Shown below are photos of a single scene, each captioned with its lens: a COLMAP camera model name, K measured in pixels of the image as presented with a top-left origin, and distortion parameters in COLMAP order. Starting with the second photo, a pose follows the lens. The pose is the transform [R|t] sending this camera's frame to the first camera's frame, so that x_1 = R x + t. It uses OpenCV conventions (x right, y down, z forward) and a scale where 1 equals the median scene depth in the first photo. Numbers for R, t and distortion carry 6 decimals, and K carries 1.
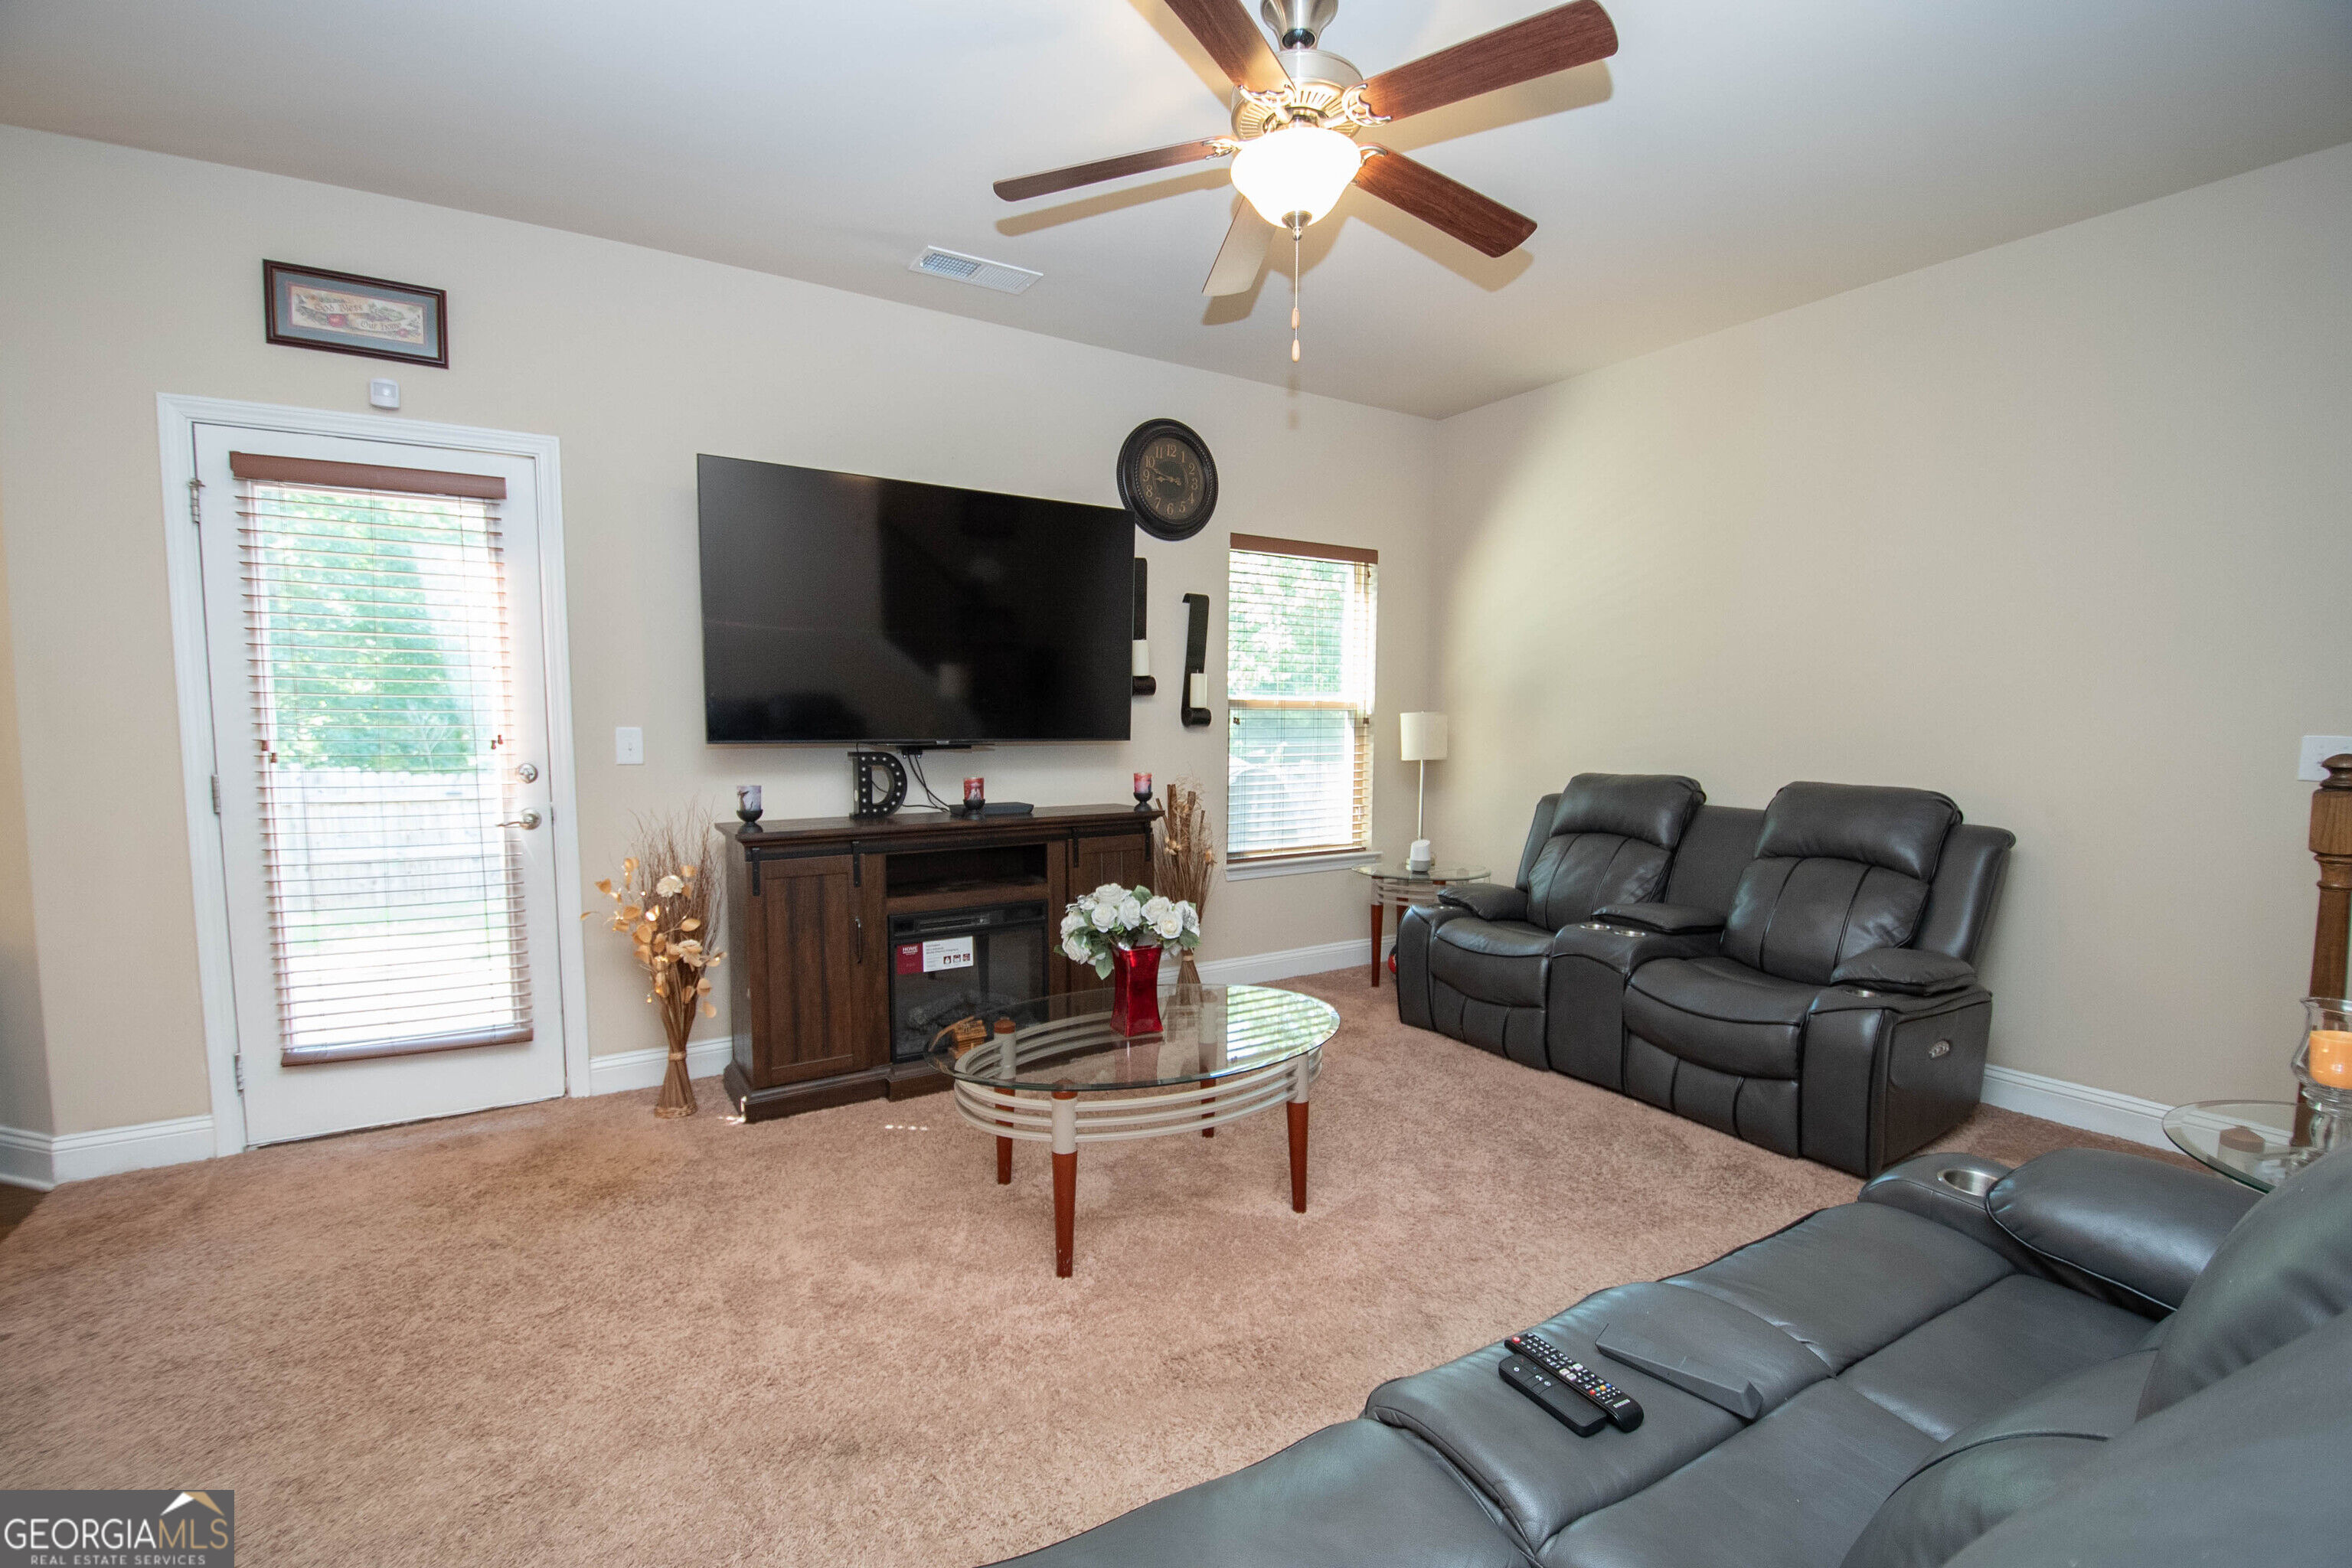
lens RADIAL K [[1038.2, 0, 1178.4], [0, 1038.2, 812.4], [0, 0, 1]] dist [0.002236, -0.015630]
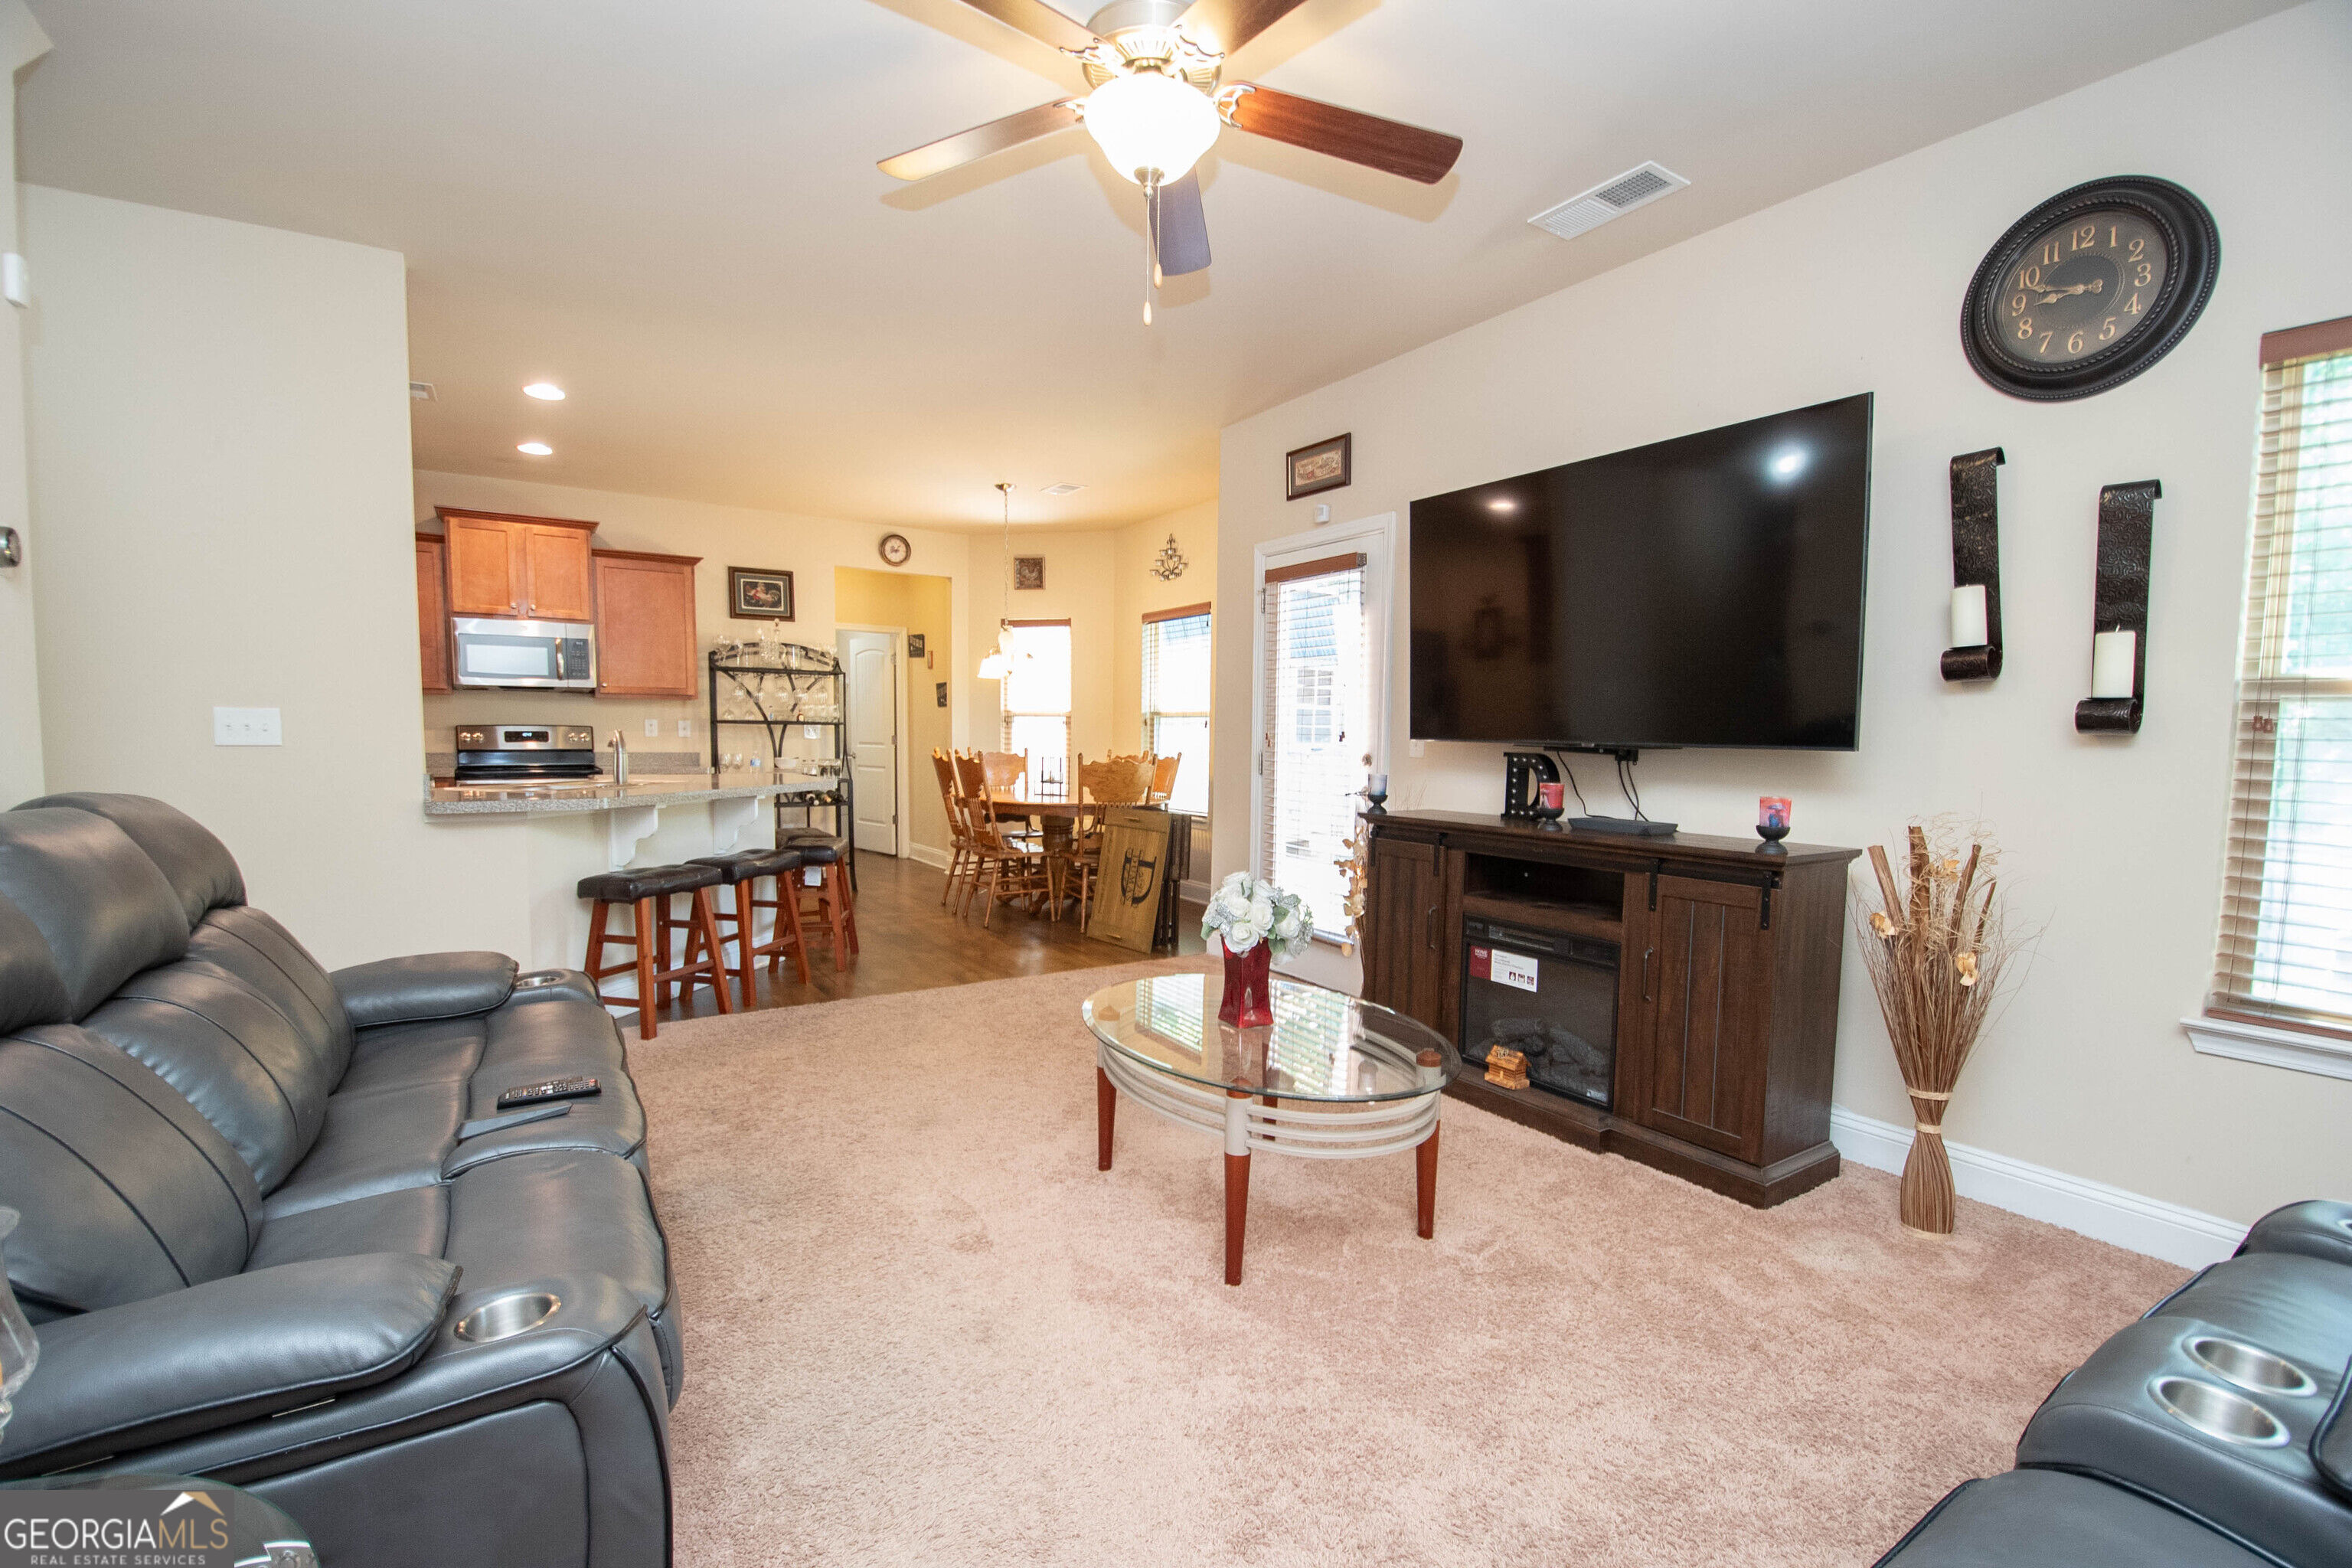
lens RADIAL K [[1038.2, 0, 1178.4], [0, 1038.2, 812.4], [0, 0, 1]] dist [0.002236, -0.015630]
pose [[0.010025, 0.076869, -0.996991, 0.687912], [-0.100433, 0.992077, 0.075481, -0.043693], [0.994893, 0.099374, 0.017666, 0.665261]]
